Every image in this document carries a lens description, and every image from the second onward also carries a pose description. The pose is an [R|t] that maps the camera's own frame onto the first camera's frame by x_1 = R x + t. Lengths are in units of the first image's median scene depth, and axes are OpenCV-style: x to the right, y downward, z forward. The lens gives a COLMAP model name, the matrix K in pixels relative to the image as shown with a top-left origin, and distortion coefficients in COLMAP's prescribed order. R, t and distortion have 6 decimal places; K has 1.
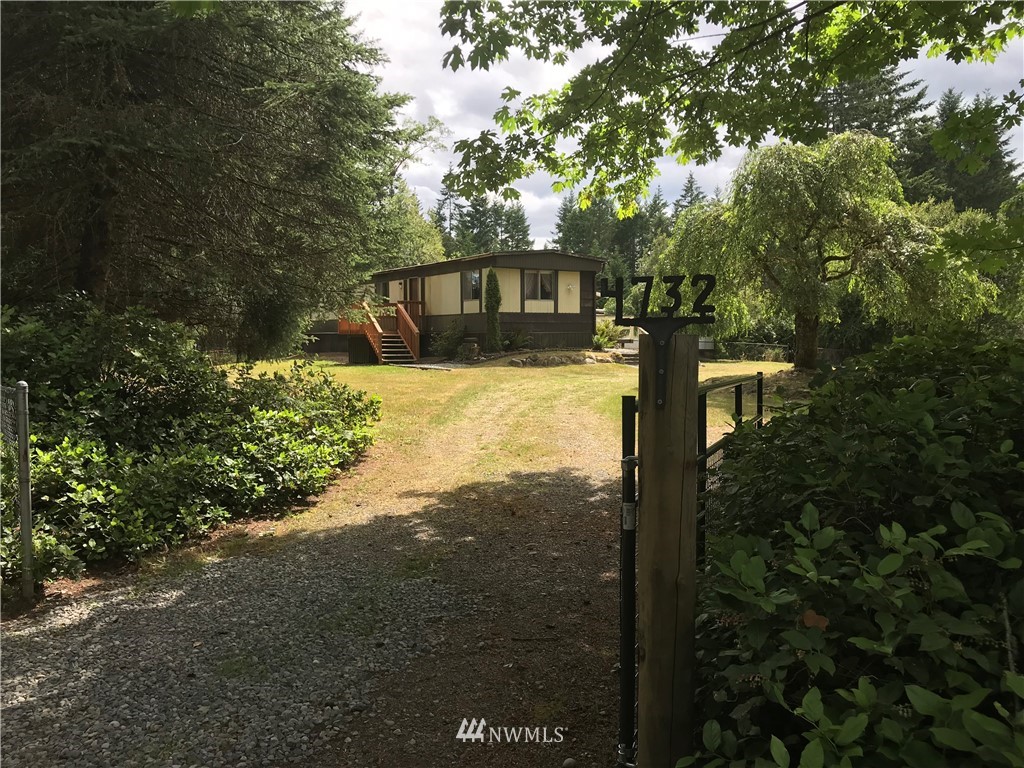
lens RADIAL K [[847.5, 0, 512.0], [0, 847.5, 384.0], [0, 0, 1]] dist [0.053032, -0.106148]
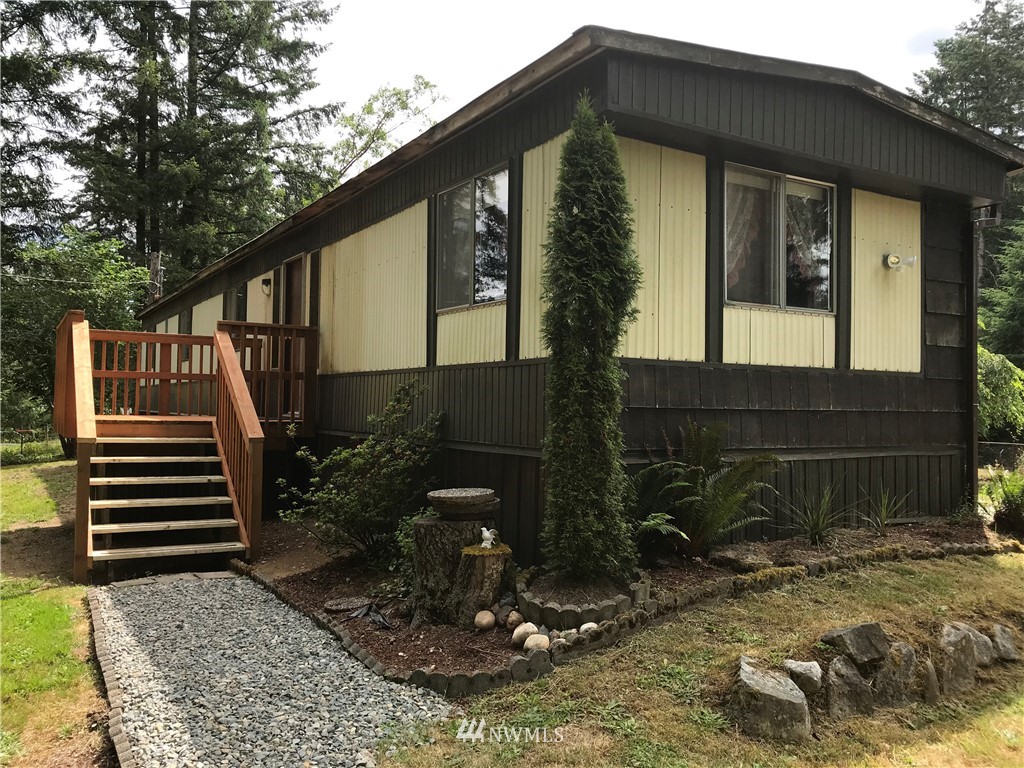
lens RADIAL K [[847.5, 0, 512.0], [0, 847.5, 384.0], [0, 0, 1]] dist [0.053032, -0.106148]
pose [[0.999834, 0.017919, -0.003273, -0.036185], [-0.018119, 0.996821, -0.077591, -0.061178], [0.001872, 0.077638, 0.996980, 0.780169]]
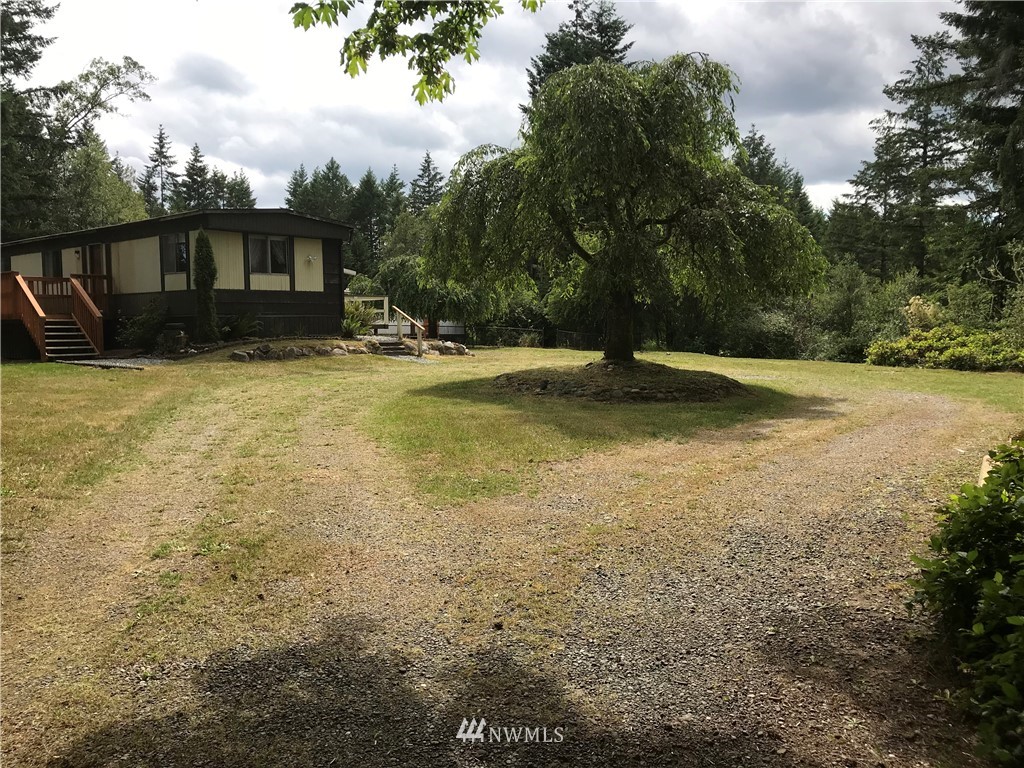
lens RADIAL K [[847.5, 0, 512.0], [0, 847.5, 384.0], [0, 0, 1]] dist [0.053032, -0.106148]
pose [[0.953027, -0.027727, 0.301614, 0.005700], [0.022105, 0.999513, 0.022037, -0.010709], [-0.302078, -0.014335, 0.953176, 0.188327]]
